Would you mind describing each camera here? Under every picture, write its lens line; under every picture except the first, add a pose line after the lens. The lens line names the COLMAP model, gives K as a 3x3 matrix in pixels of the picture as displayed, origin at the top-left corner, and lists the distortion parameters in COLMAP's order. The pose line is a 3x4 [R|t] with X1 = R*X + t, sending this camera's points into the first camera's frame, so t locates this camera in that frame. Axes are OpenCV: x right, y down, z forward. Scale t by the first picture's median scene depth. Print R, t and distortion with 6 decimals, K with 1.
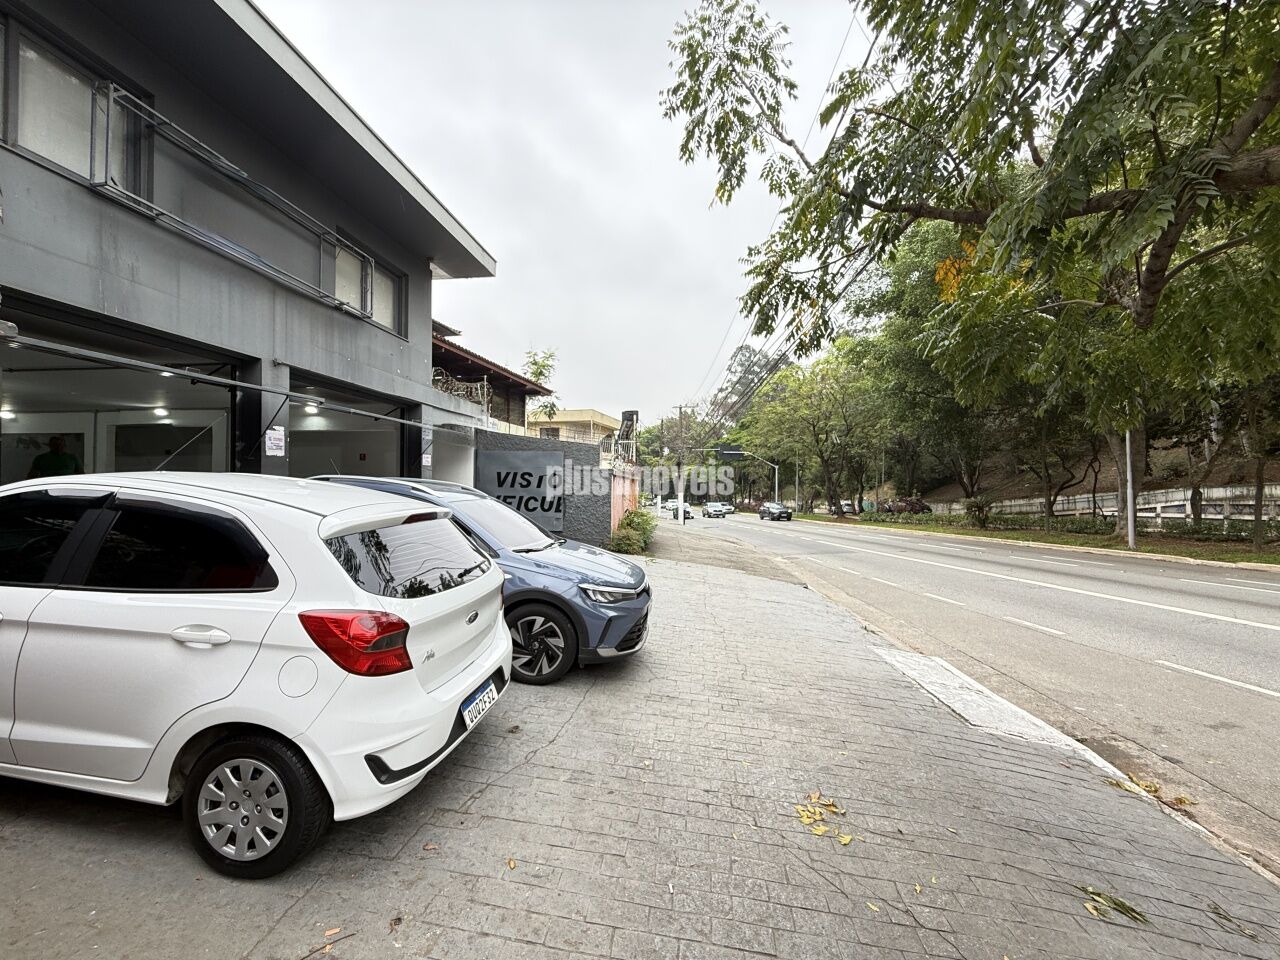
lens RADIAL K [[513.8, 0, 644.2], [0, 513.8, 480.2], [0, 0, 1]] dist [0.003492, -0.000754]
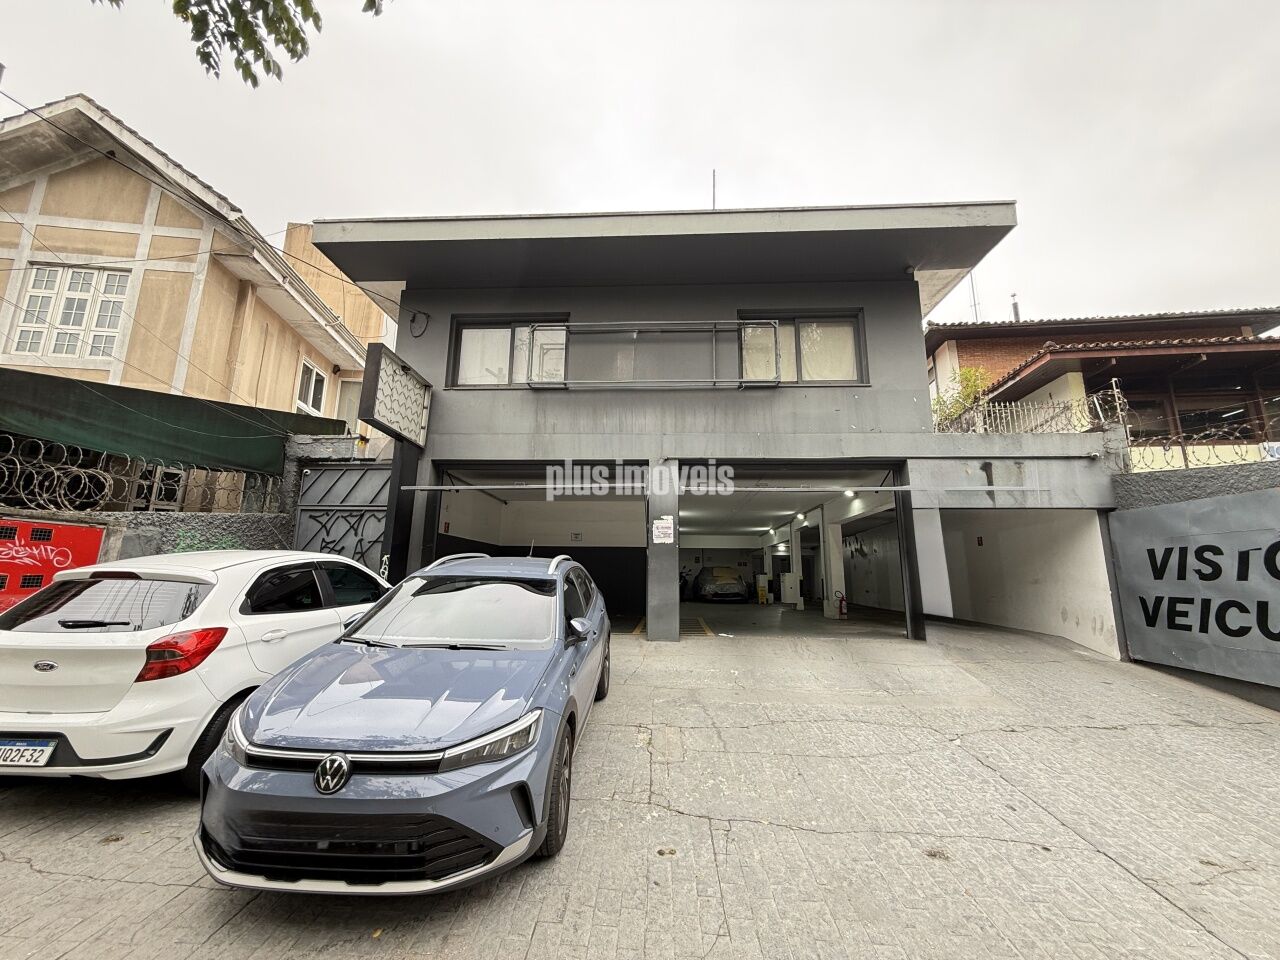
lens RADIAL K [[513.8, 0, 643.8], [0, 513.8, 479.9], [0, 0, 1]] dist [0.003492, -0.000754]
pose [[0.070216, -0.195678, -0.978151, 0.195976], [-0.003103, 0.980524, -0.196376, 0.018973], [0.997527, 0.016824, 0.068242, 0.471174]]
